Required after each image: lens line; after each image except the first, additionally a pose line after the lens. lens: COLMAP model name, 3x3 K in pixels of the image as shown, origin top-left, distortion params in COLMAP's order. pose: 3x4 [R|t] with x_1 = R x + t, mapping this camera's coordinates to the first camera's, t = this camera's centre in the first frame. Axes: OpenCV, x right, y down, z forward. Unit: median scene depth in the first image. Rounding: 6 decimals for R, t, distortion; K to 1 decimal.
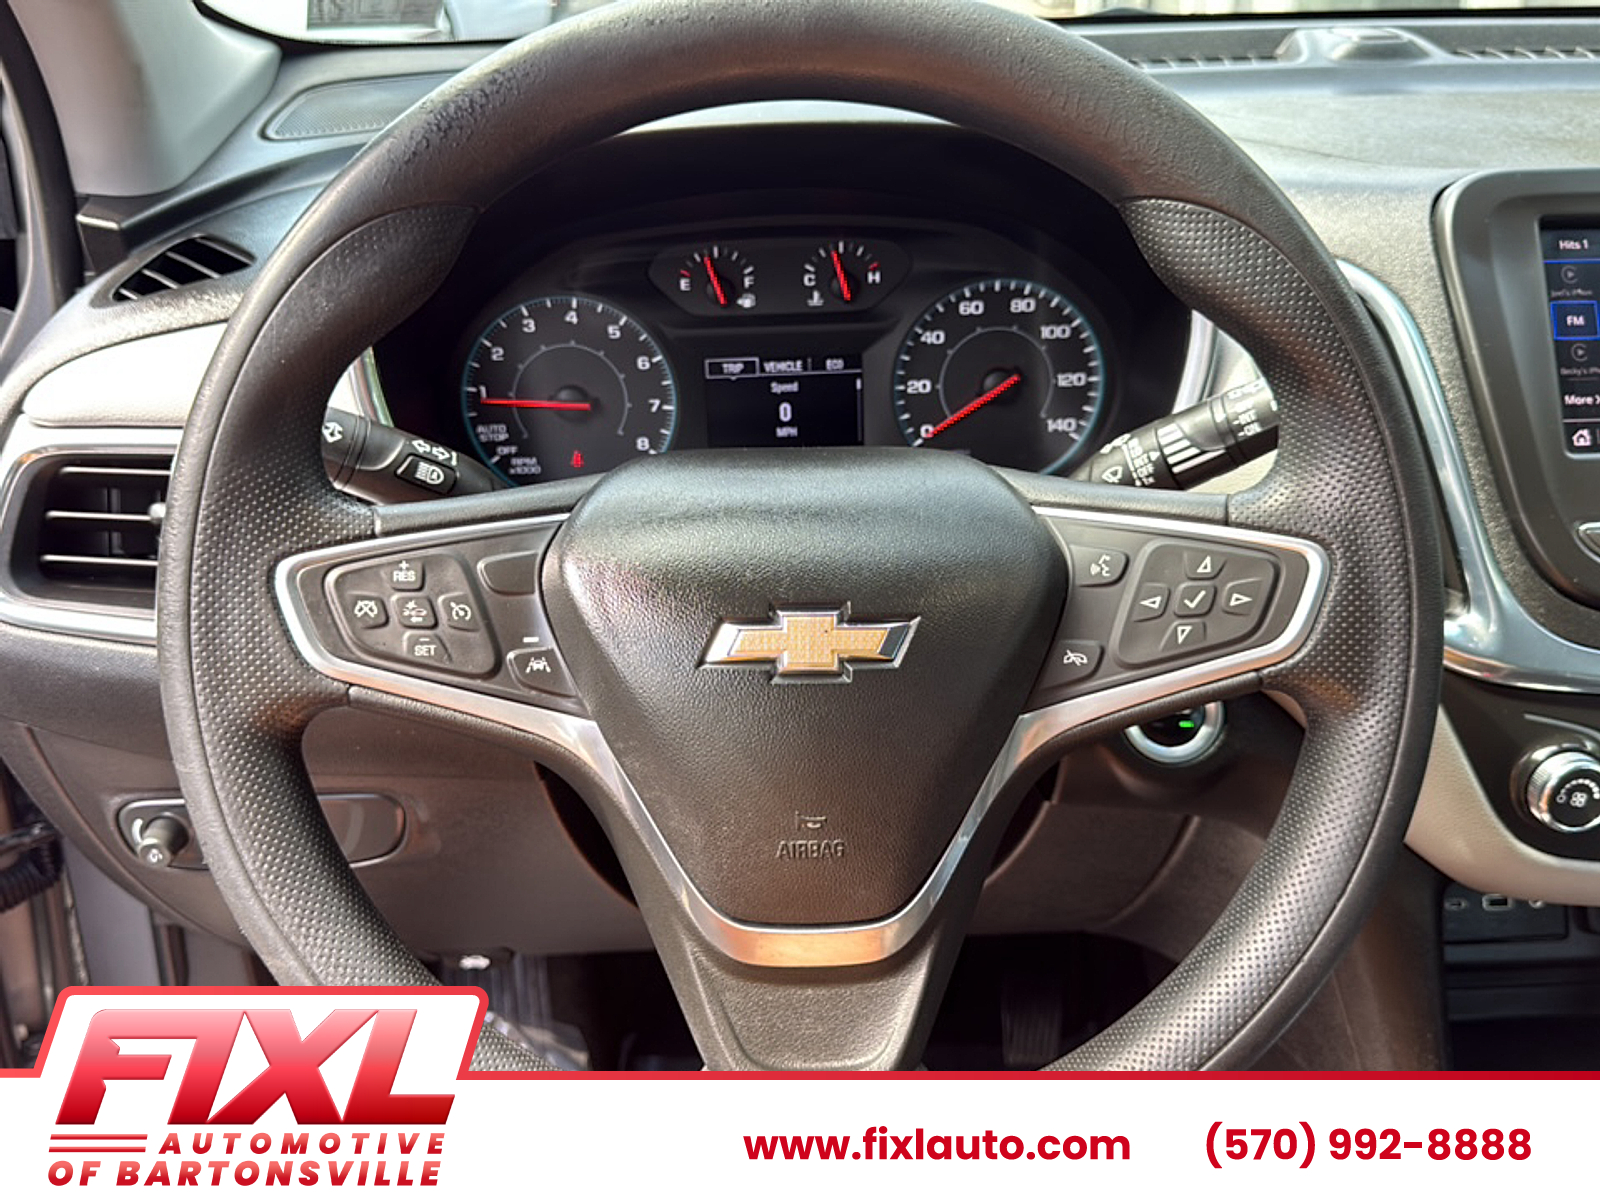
lens RADIAL K [[1459.2, 0, 796.5], [0, 1459.2, 620.2], [0, 0, 1]] dist [0.110038, -0.278967]
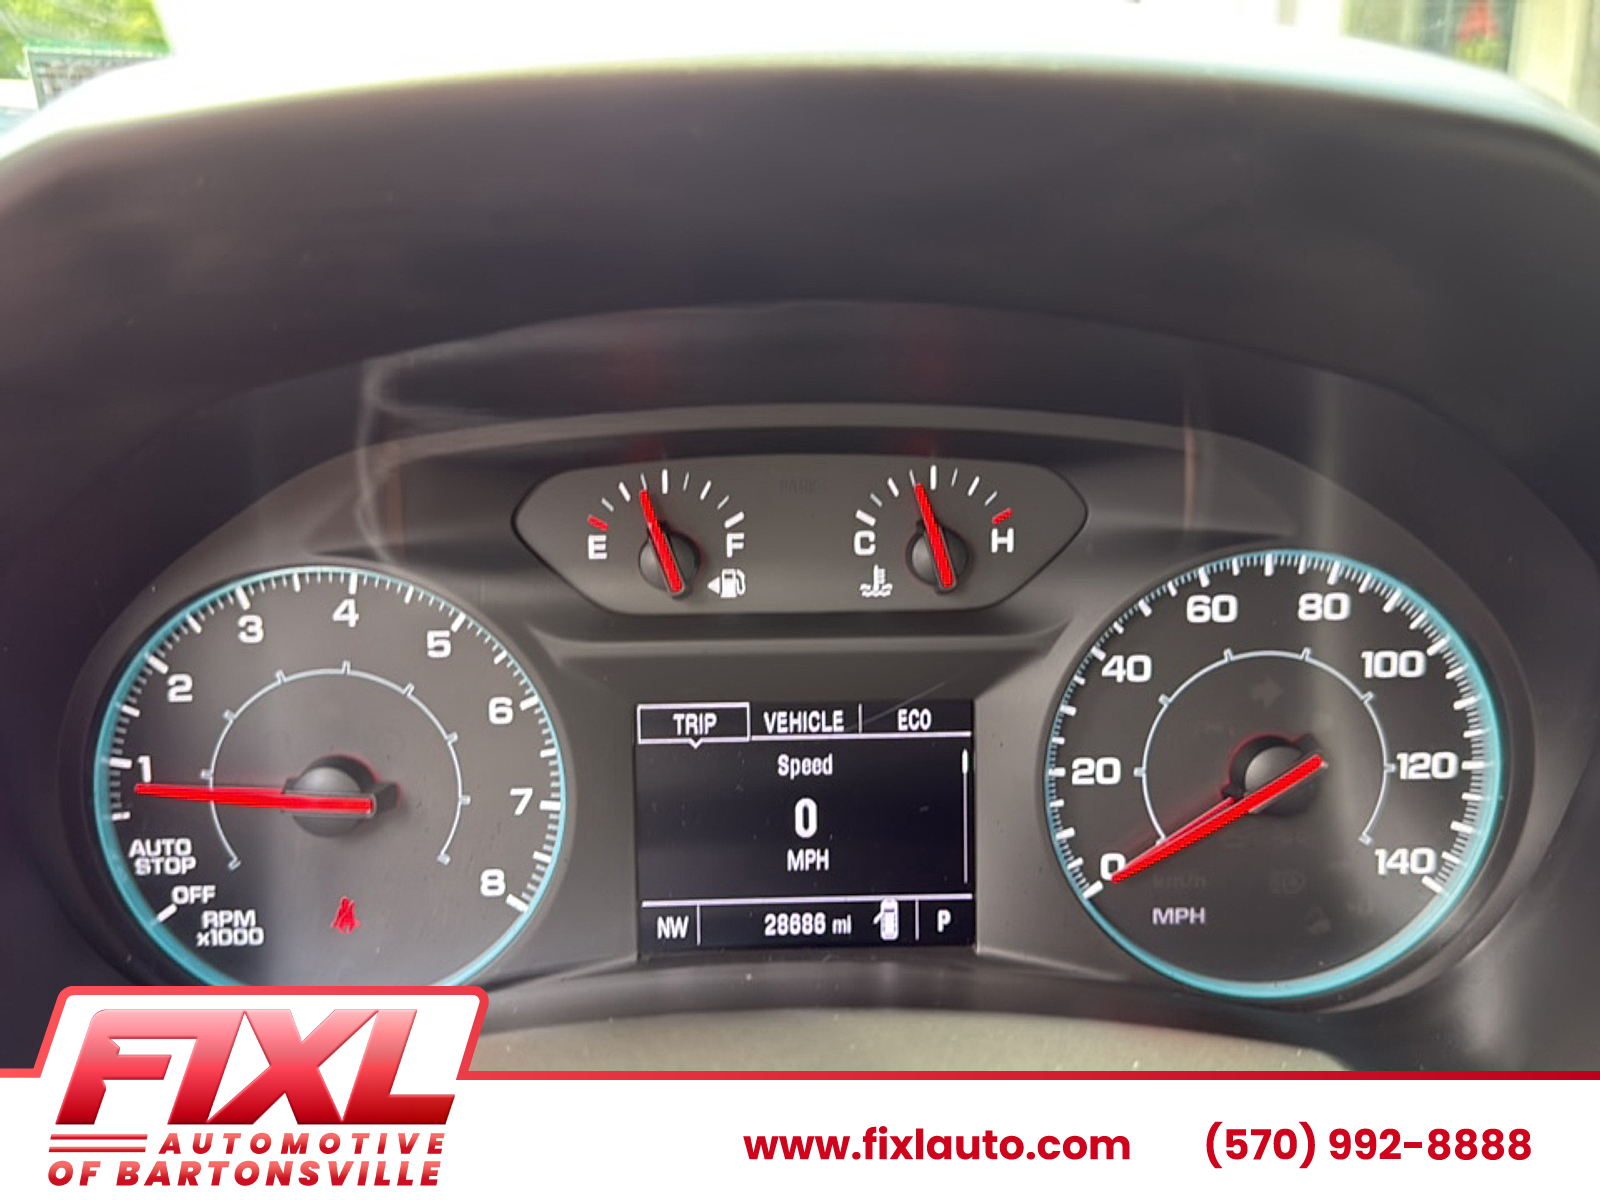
lens RADIAL K [[1459.2, 0, 803.6], [0, 1459.2, 593.2], [0, 0, 1]] dist [0.110038, -0.278967]
pose [[0.999684, 0.020484, -0.014558, -0.003238], [-0.022956, 0.980060, -0.197370, -0.126270], [0.010224, 0.197642, 0.980221, 0.556361]]
